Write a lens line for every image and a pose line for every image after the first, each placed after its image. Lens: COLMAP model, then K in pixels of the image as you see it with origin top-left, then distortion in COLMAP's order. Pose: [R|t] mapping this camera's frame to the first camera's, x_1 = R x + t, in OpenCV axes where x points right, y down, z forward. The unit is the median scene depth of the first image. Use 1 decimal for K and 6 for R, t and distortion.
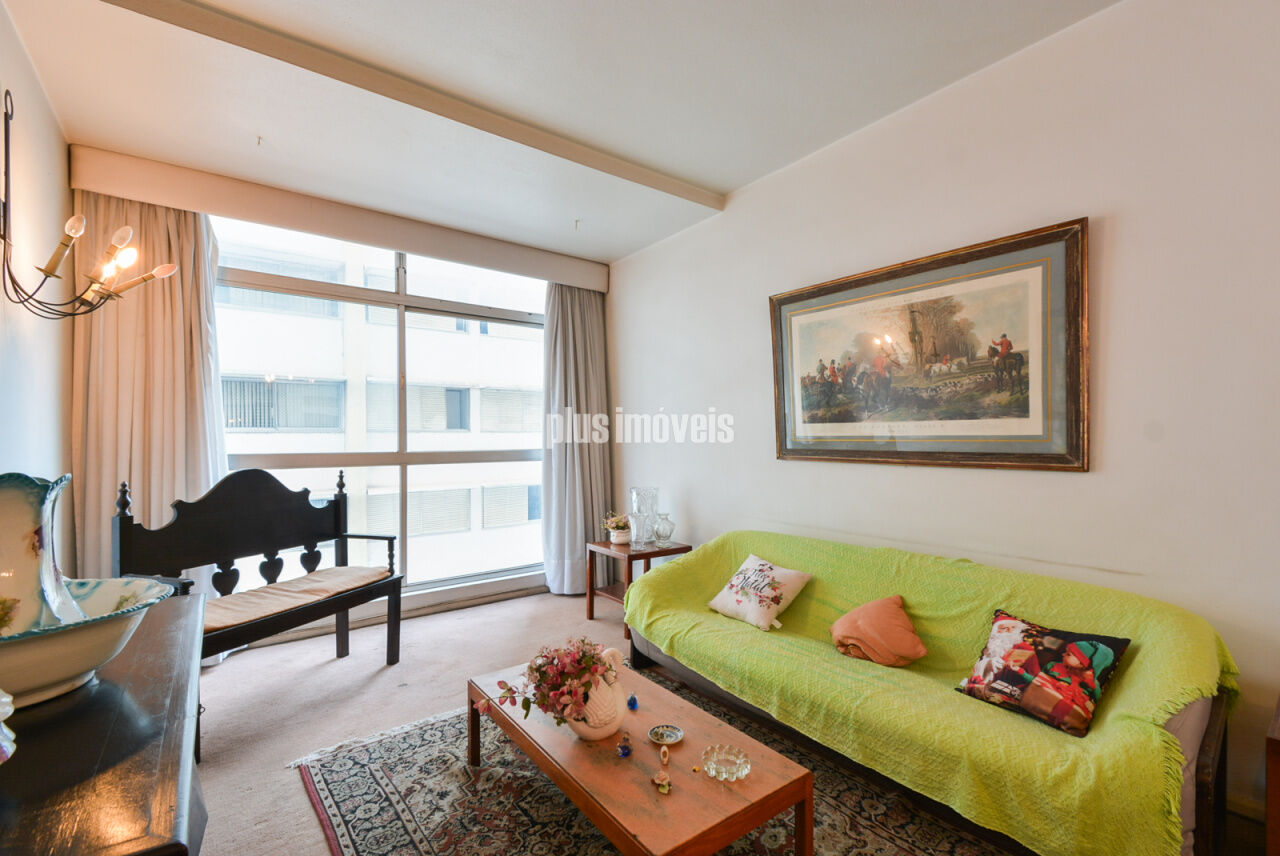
lens RADIAL K [[560.8, 0, 642.1], [0, 560.8, 445.7], [0, 0, 1]] dist [0.002325, 0.000235]
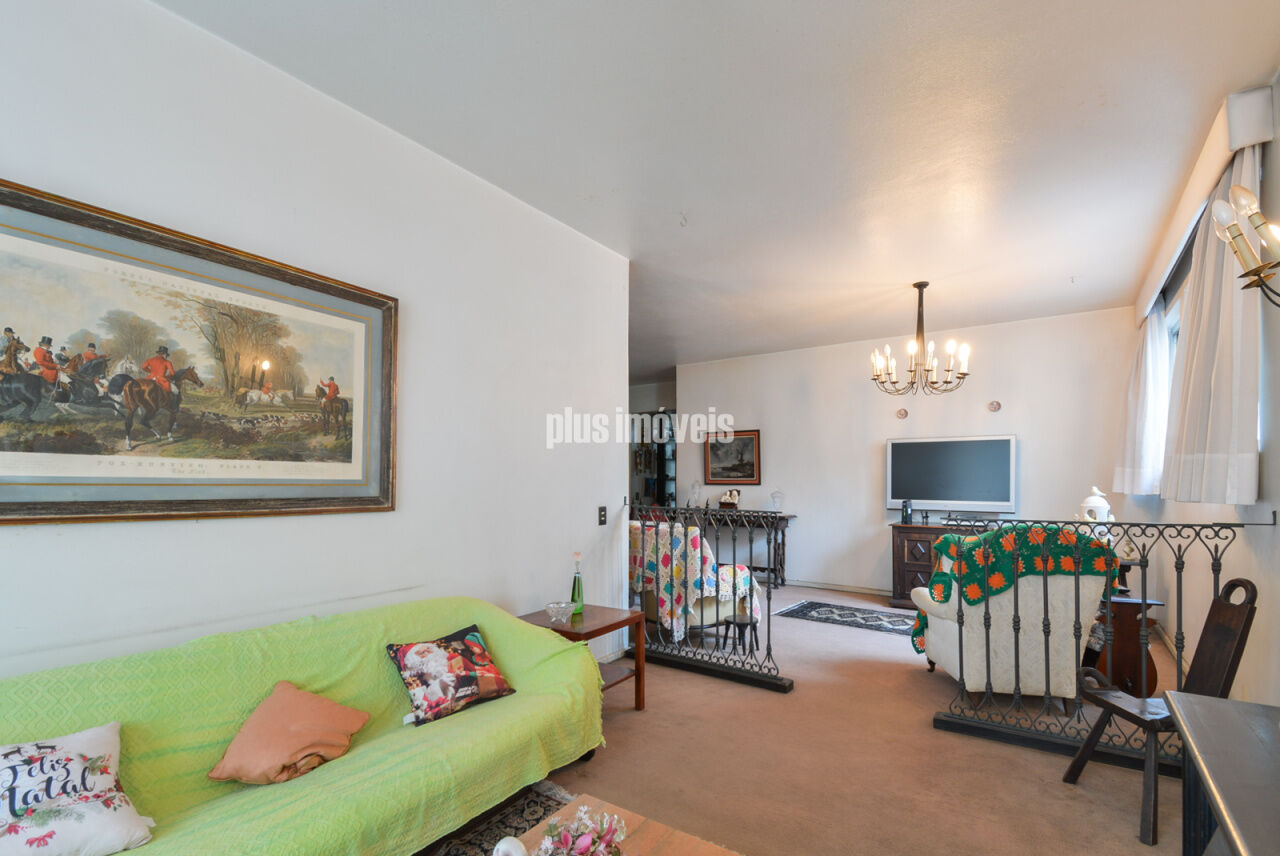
lens RADIAL K [[577.2, 0, 681.9], [0, 577.2, 482.2], [0, 0, 1]] dist [0.047810, -0.020426]
pose [[-0.360048, 0.000378, 0.932934, -0.522920], [0.004598, 0.999988, 0.001370, -0.012143], [-0.932922, 0.004783, -0.360046, 0.777443]]
